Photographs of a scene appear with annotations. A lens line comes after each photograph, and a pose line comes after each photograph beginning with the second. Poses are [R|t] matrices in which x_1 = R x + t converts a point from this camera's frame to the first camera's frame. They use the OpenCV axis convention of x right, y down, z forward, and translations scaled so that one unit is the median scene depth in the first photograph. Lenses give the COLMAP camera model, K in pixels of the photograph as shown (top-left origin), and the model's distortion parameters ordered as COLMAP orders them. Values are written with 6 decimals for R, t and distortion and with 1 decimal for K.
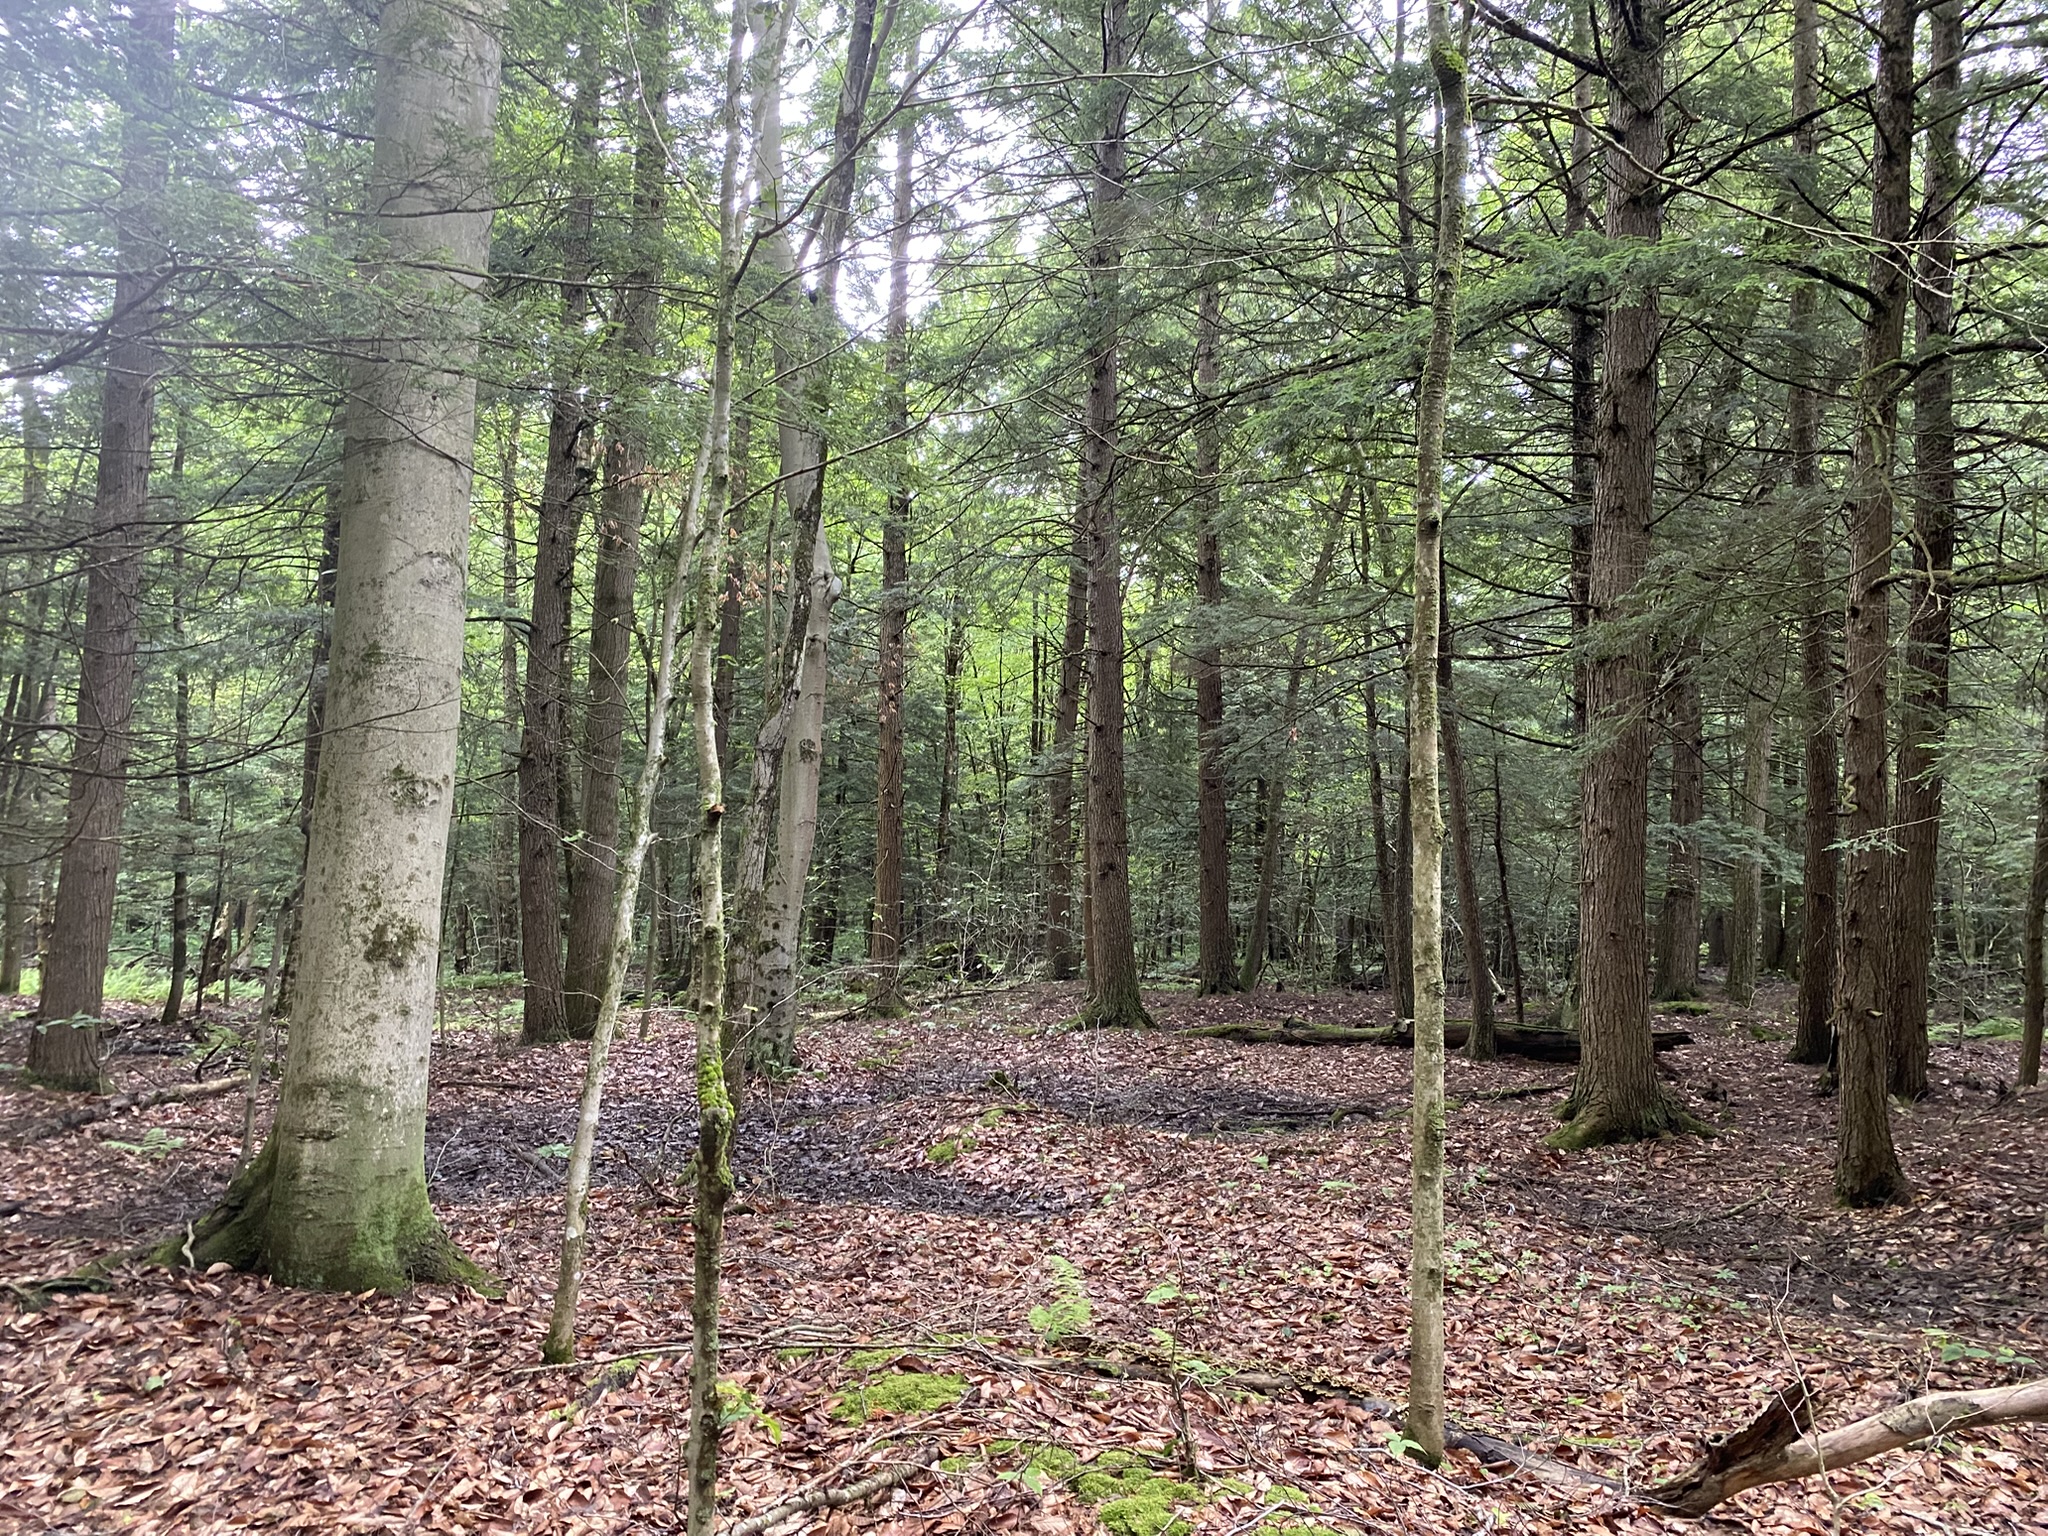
lens RADIAL K [[1550.7, 0, 1024.0], [0, 1550.7, 768.0], [0, 0, 1]] dist [0.039136, -0.036717]
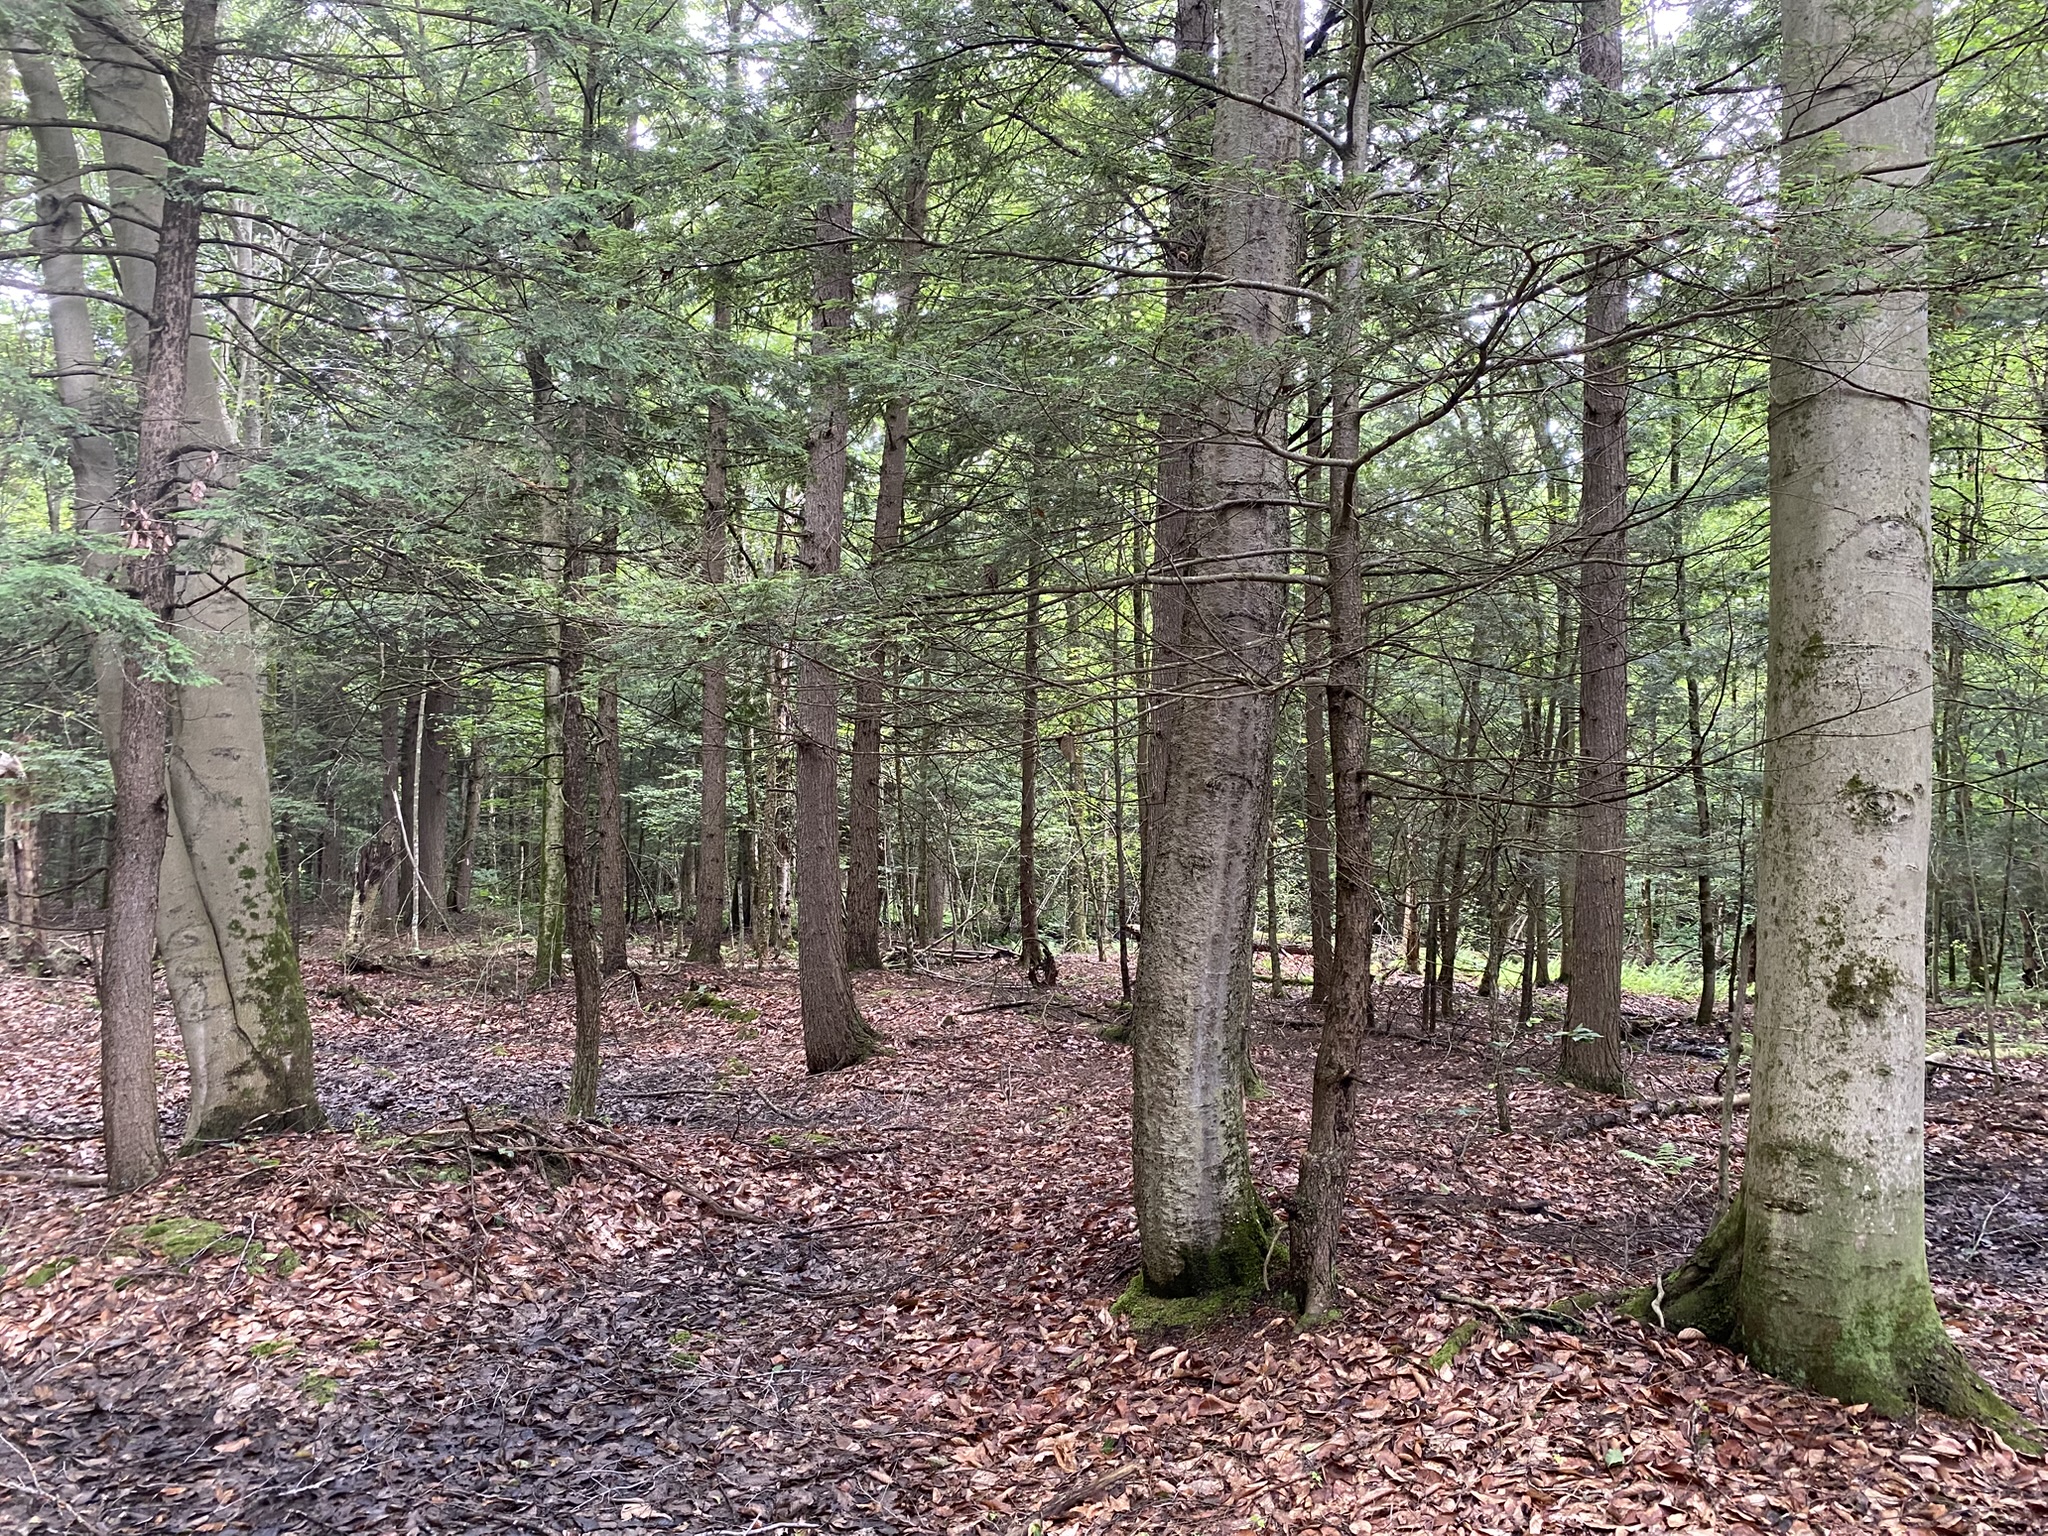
lens RADIAL K [[1550.7, 0, 1024.0], [0, 1550.7, 768.0], [0, 0, 1]] dist [0.039136, -0.036717]
pose [[0.608076, -0.058594, -0.791714, -0.005869], [0.061030, 0.997771, -0.026971, -0.011635], [0.791530, -0.031918, 0.610297, 0.143486]]
